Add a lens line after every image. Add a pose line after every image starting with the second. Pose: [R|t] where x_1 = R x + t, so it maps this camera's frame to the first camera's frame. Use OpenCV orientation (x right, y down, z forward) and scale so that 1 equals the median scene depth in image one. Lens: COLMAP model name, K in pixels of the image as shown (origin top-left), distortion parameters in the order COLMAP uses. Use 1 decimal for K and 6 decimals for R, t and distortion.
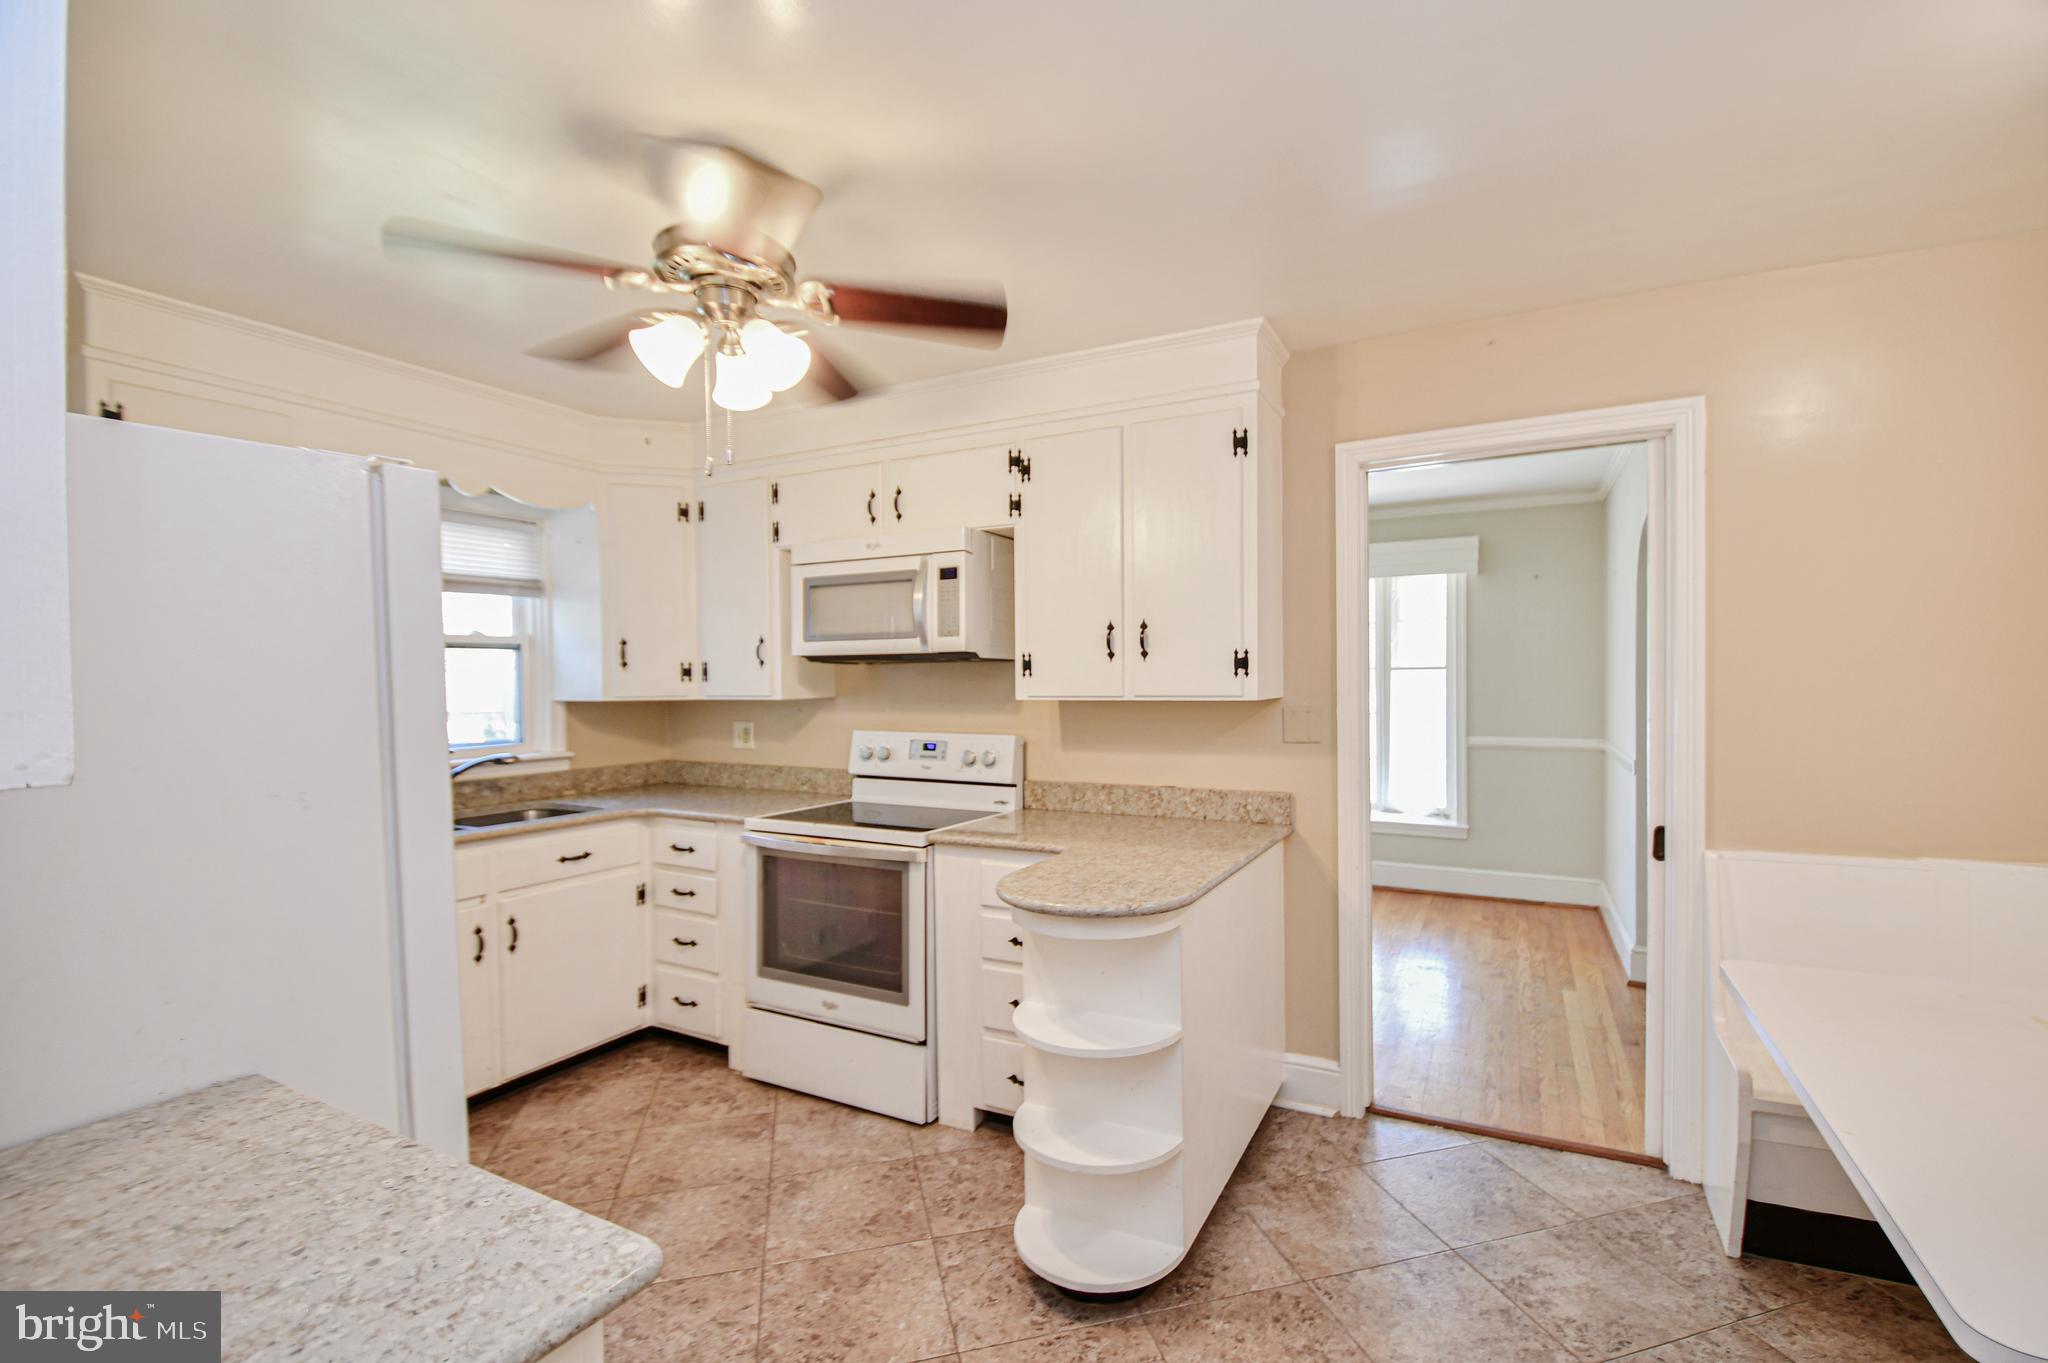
lens RADIAL K [[926.5, 0, 1040.6], [0, 926.5, 697.8], [0, 0, 1]] dist [-0.000227, -0.011368]
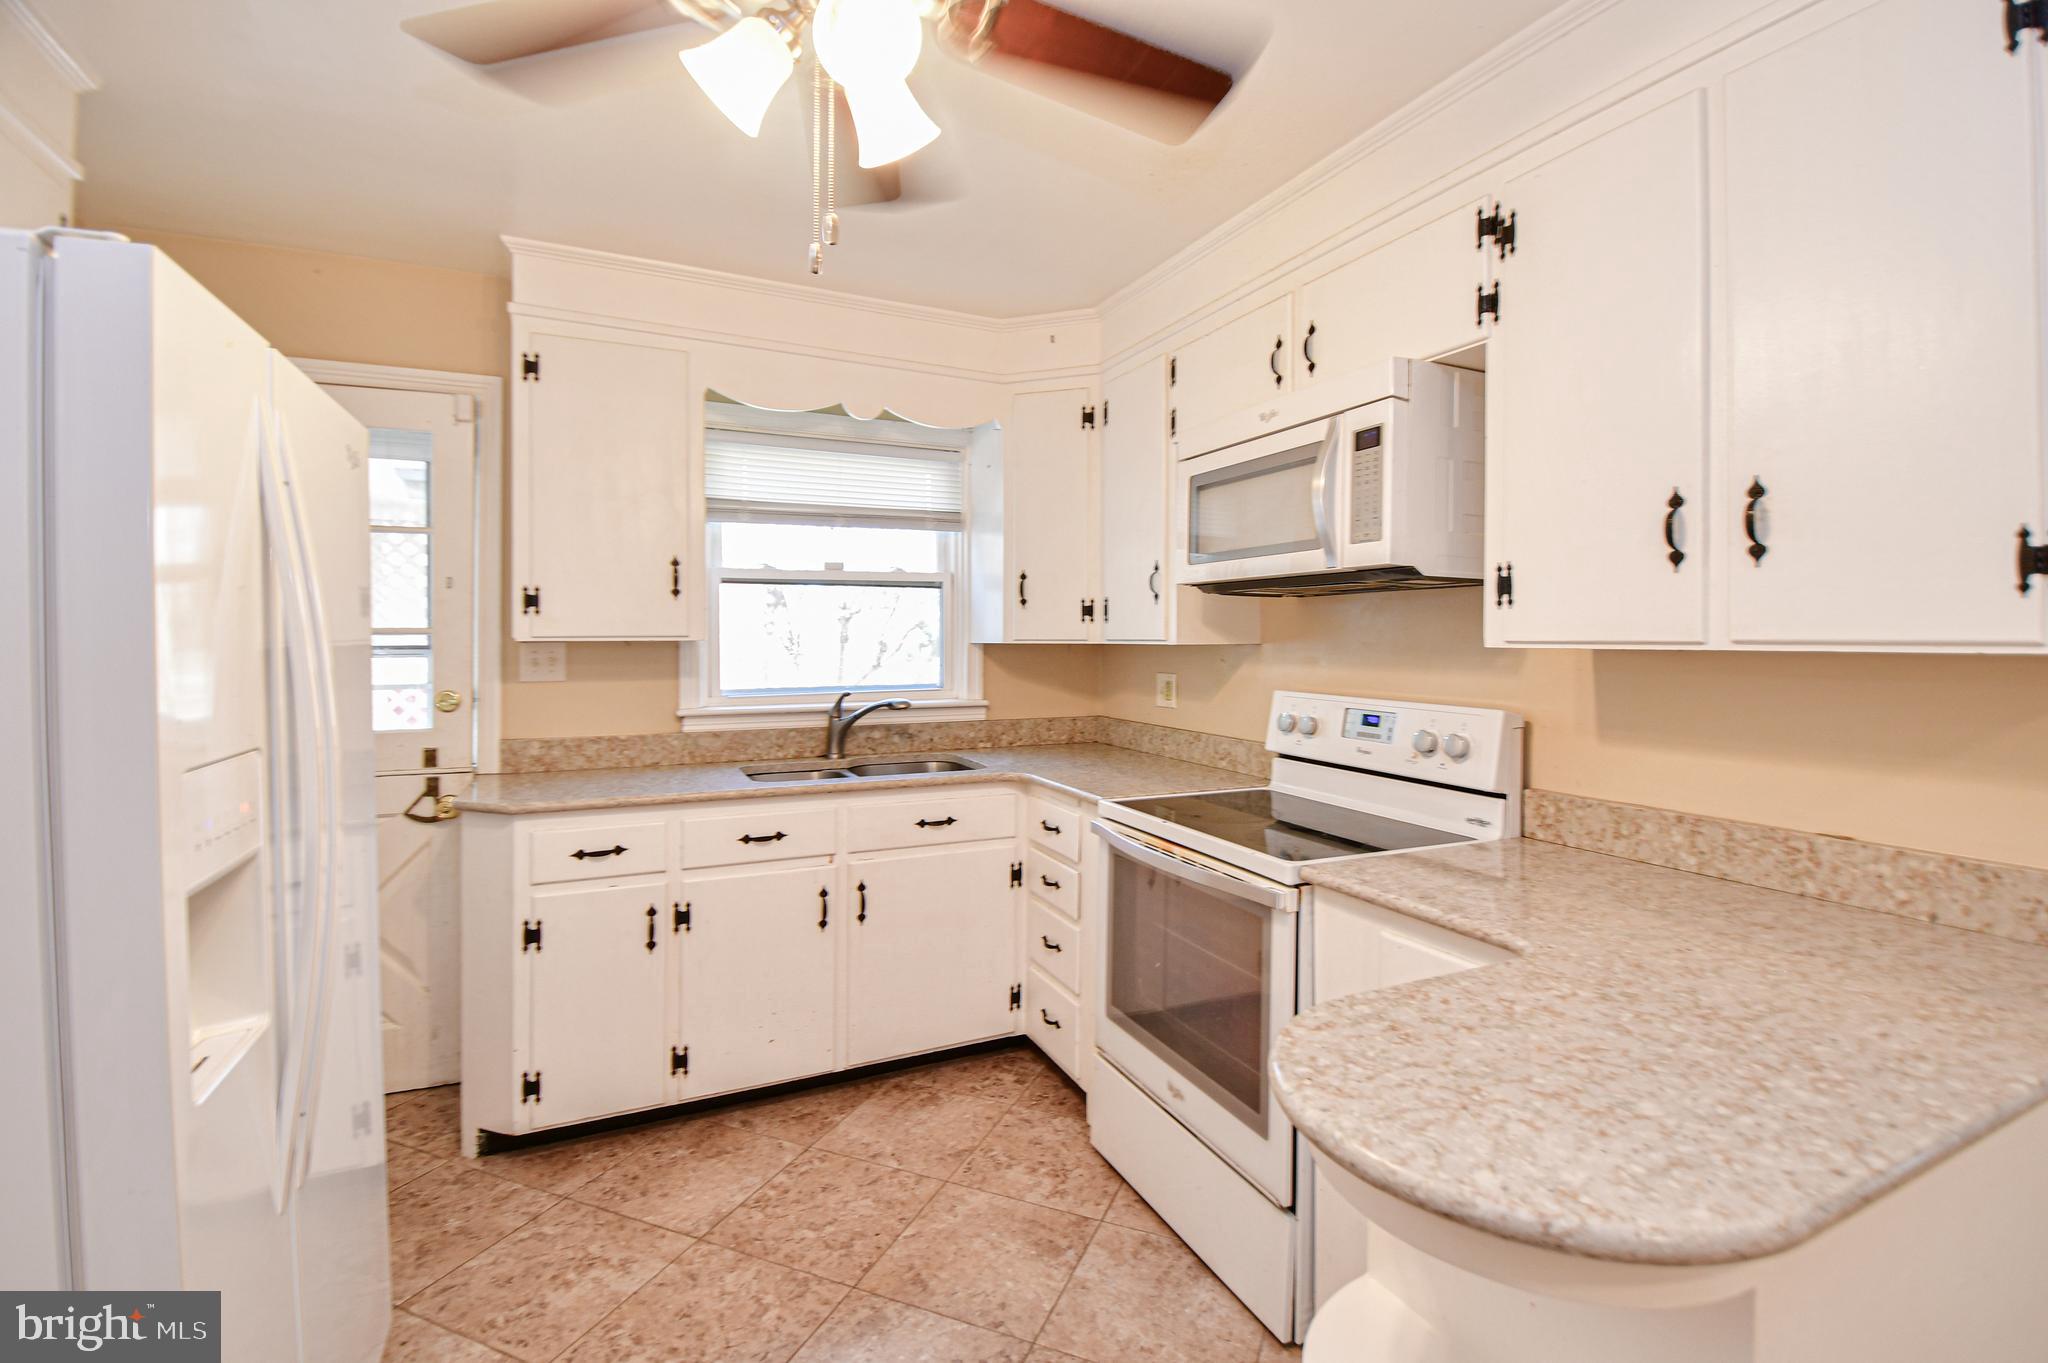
lens RADIAL K [[926.5, 0, 1038.6], [0, 926.5, 640.7], [0, 0, 1]] dist [-0.000227, -0.011368]
pose [[0.804609, 0.013406, -0.593654, 0.085867], [-0.023323, 0.999687, -0.009035, 0.009029], [0.593347, 0.021115, 0.804670, 0.368430]]
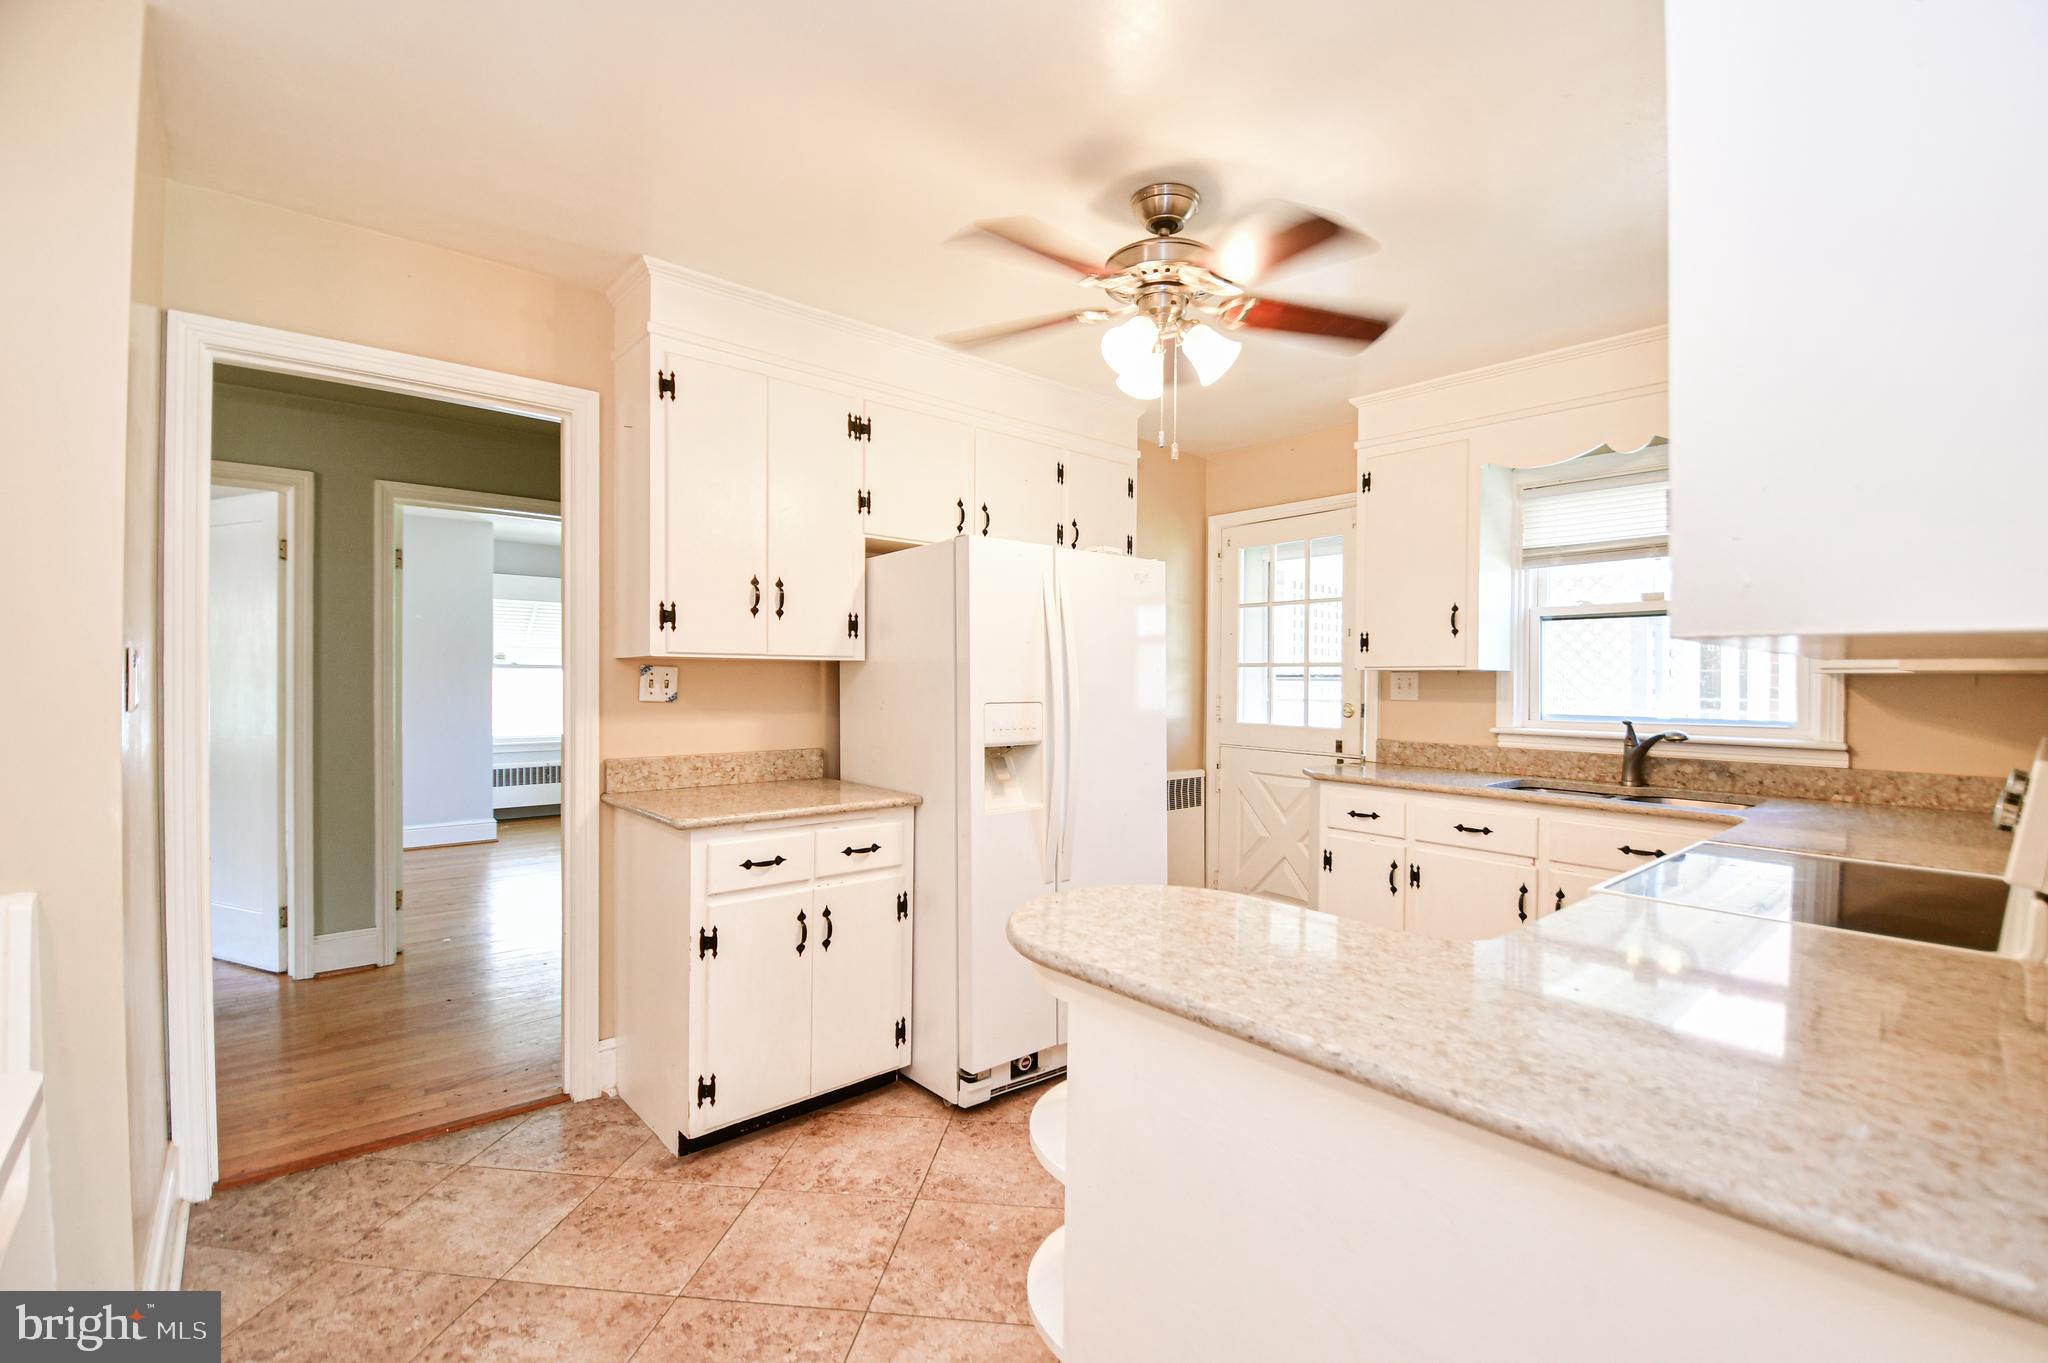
lens RADIAL K [[926.5, 0, 1059.7], [0, 926.5, 681.2], [0, 0, 1]] dist [-0.000227, -0.011368]
pose [[-0.356992, 0.010193, -0.934052, 0.502573], [-0.029671, 0.999312, 0.022245, 0.012533], [0.933636, 0.035656, -0.356444, 0.824000]]
